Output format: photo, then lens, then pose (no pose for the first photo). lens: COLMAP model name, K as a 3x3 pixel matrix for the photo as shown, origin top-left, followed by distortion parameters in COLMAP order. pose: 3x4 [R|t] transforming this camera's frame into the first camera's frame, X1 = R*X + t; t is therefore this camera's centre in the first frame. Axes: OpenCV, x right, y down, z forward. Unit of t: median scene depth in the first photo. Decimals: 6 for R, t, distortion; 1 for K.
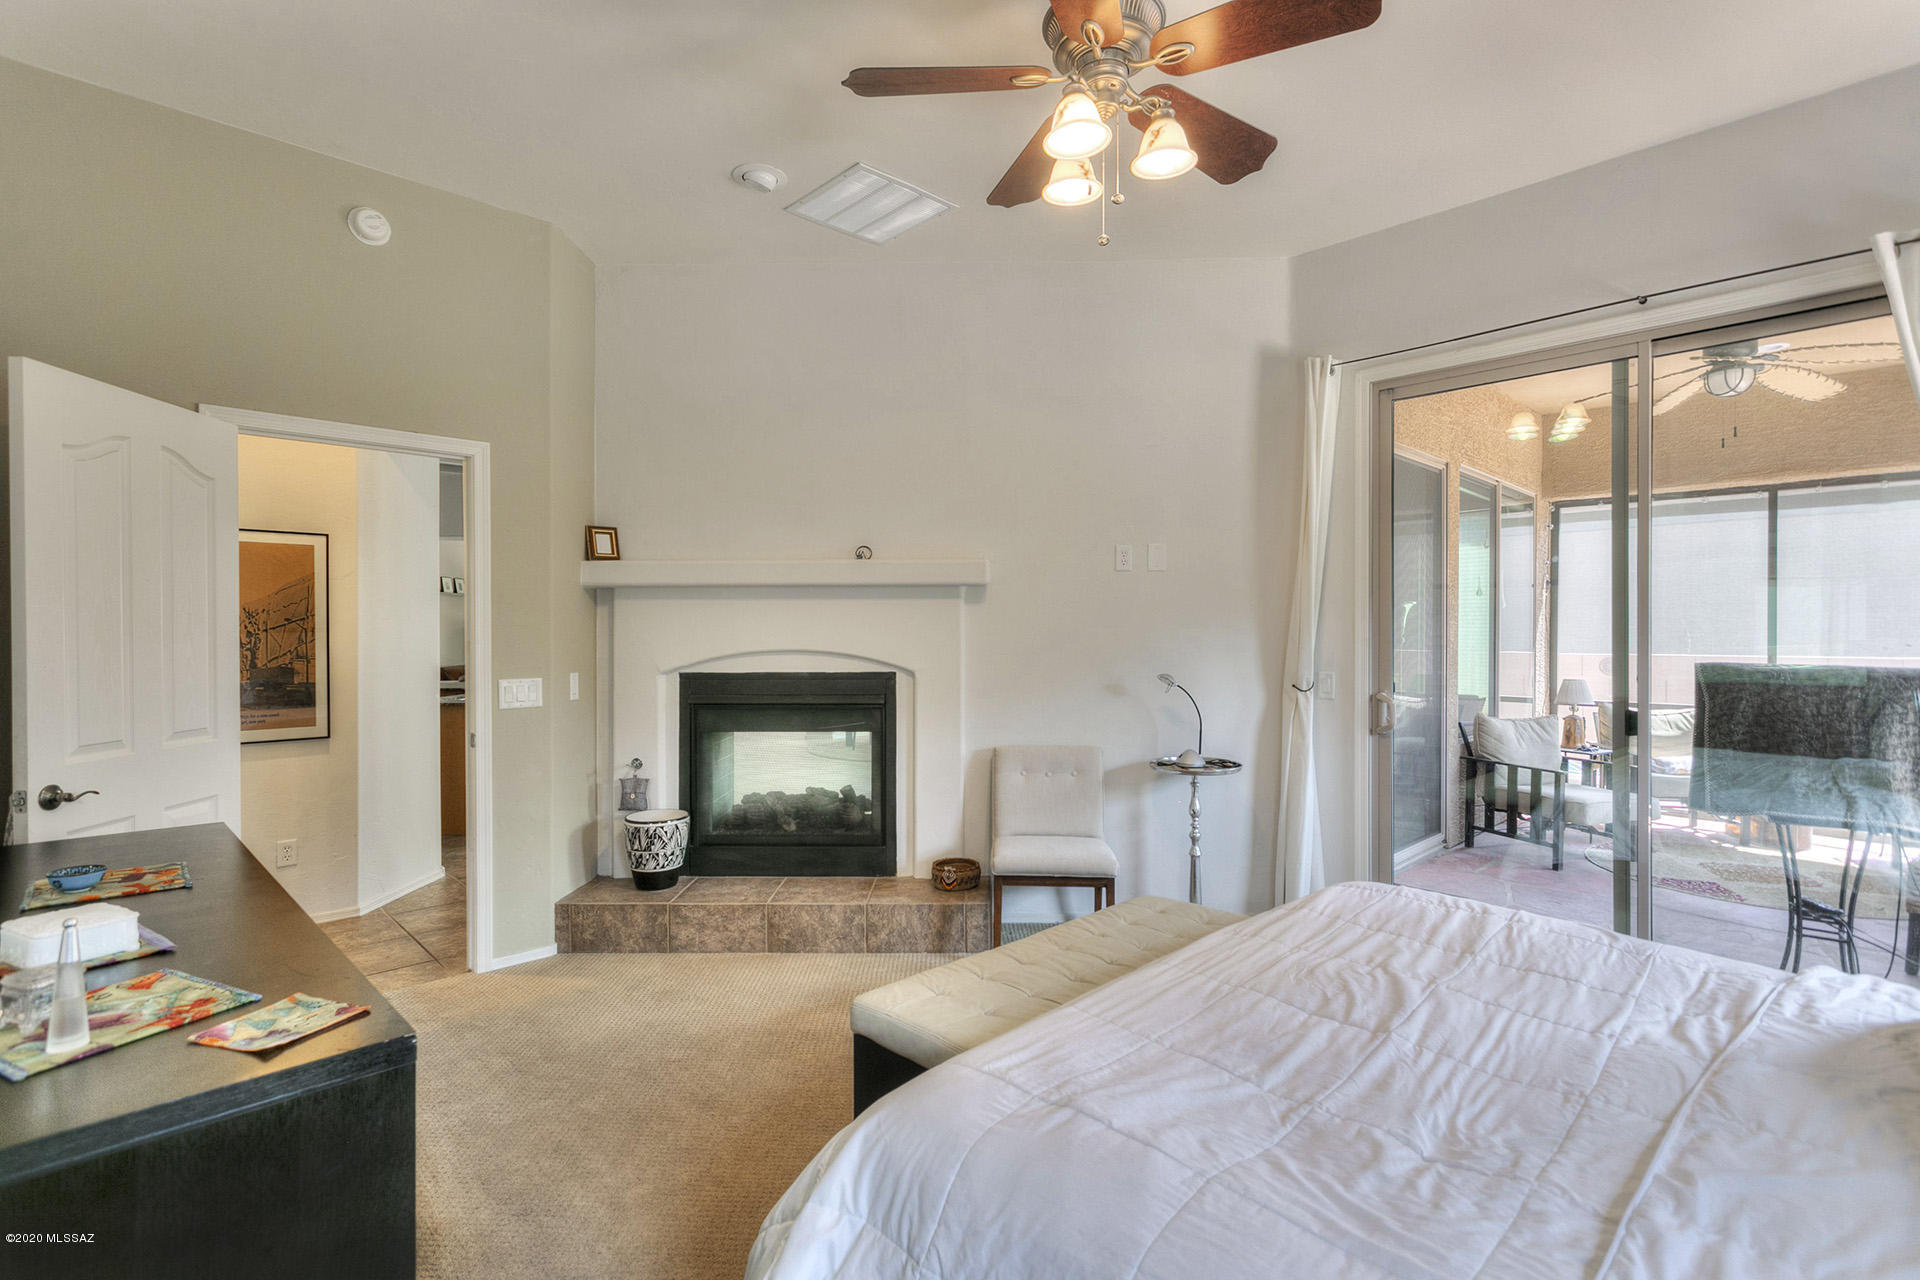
lens RADIAL K [[897.5, 0, 956.4], [0, 897.5, 635.4], [0, 0, 1]] dist [0.002824, 0.000481]
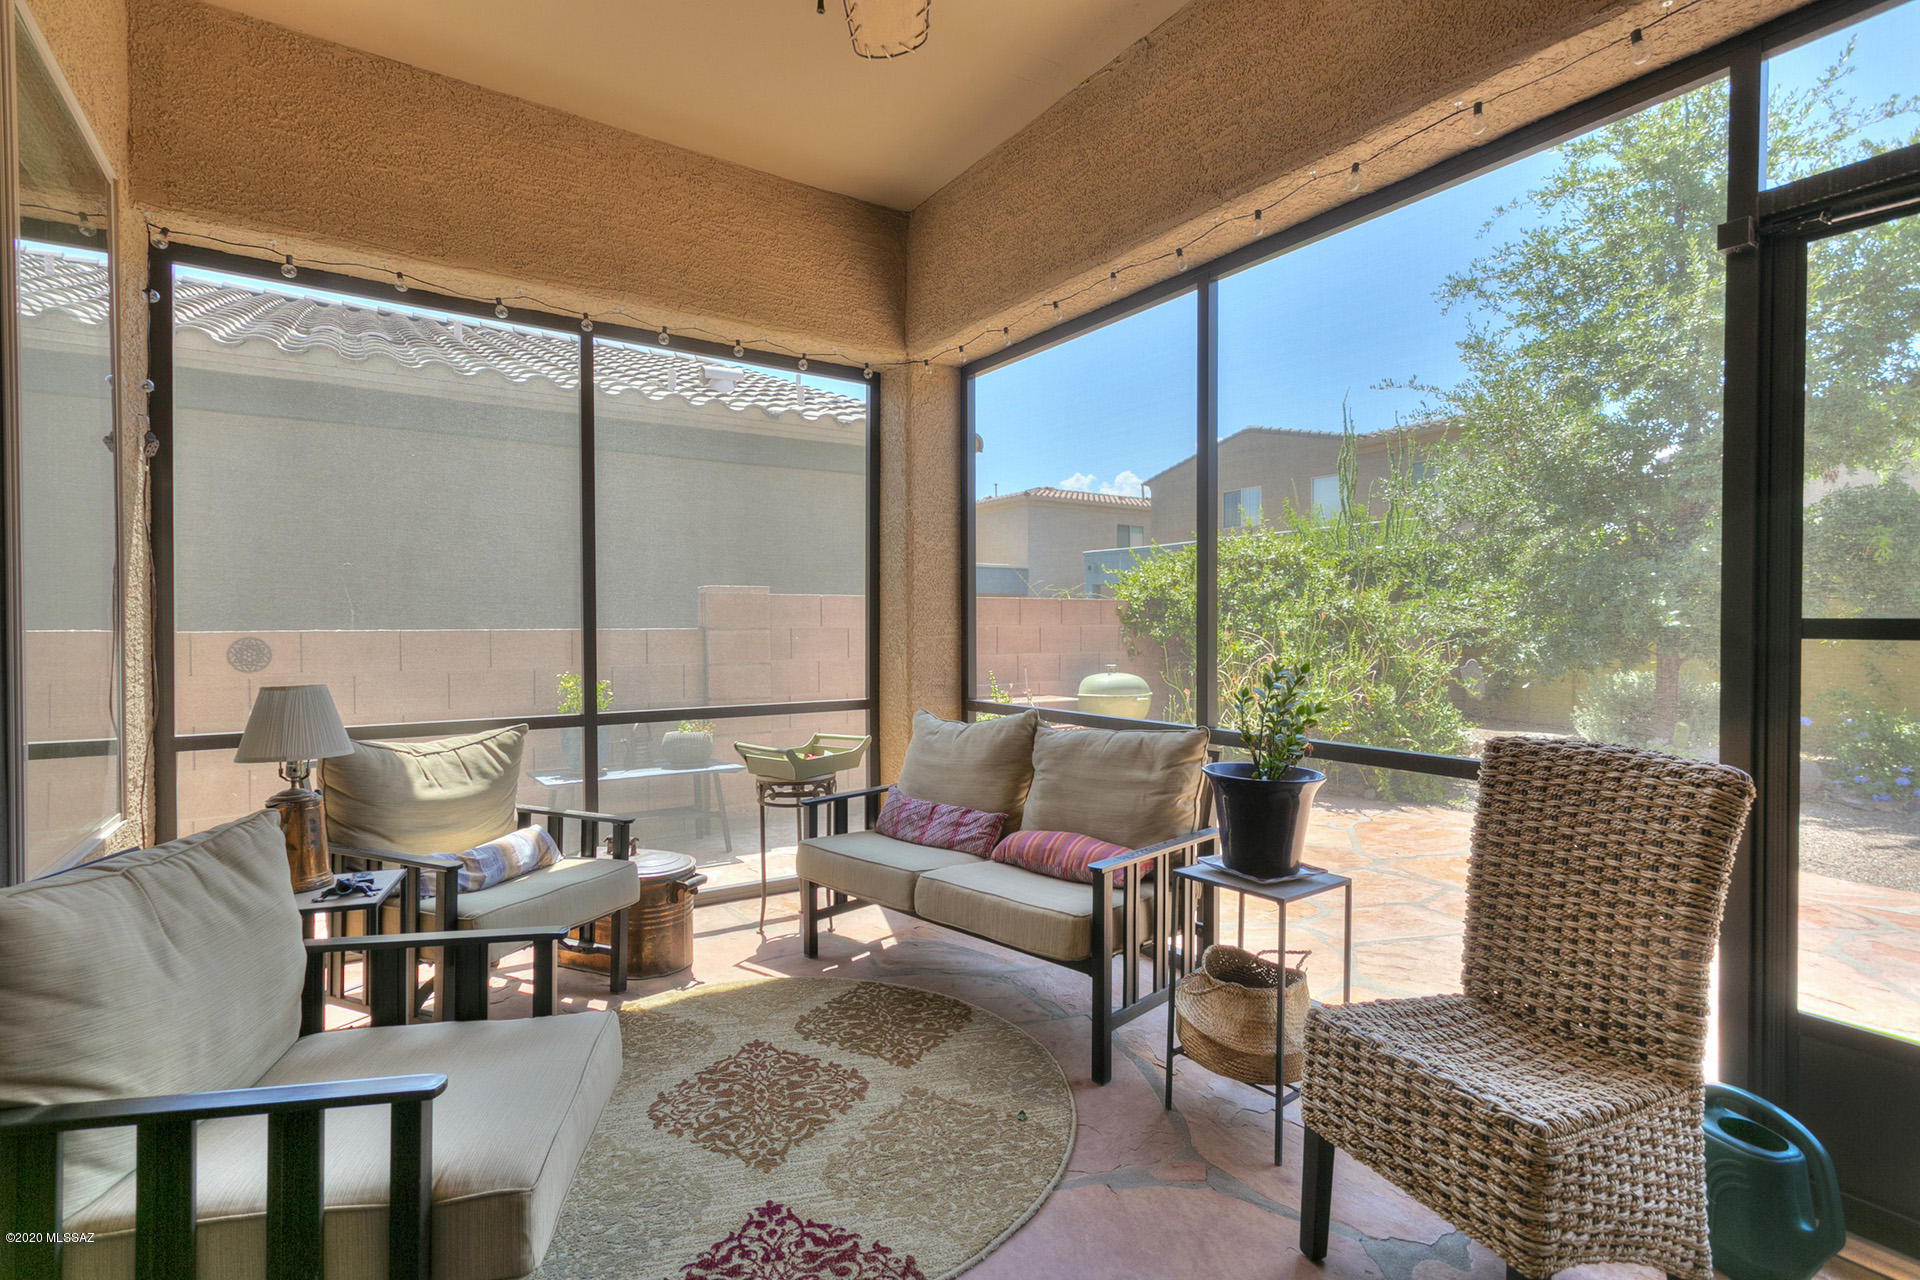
lens RADIAL K [[897.5, 0, 956.4], [0, 897.5, 635.4], [0, 0, 1]] dist [0.002824, 0.000481]
pose [[0.163283, -0.009472, 0.986534, 0.436089], [0.004585, 0.999950, 0.008842, 0.032222], [-0.986569, 0.003079, 0.163318, 0.771251]]
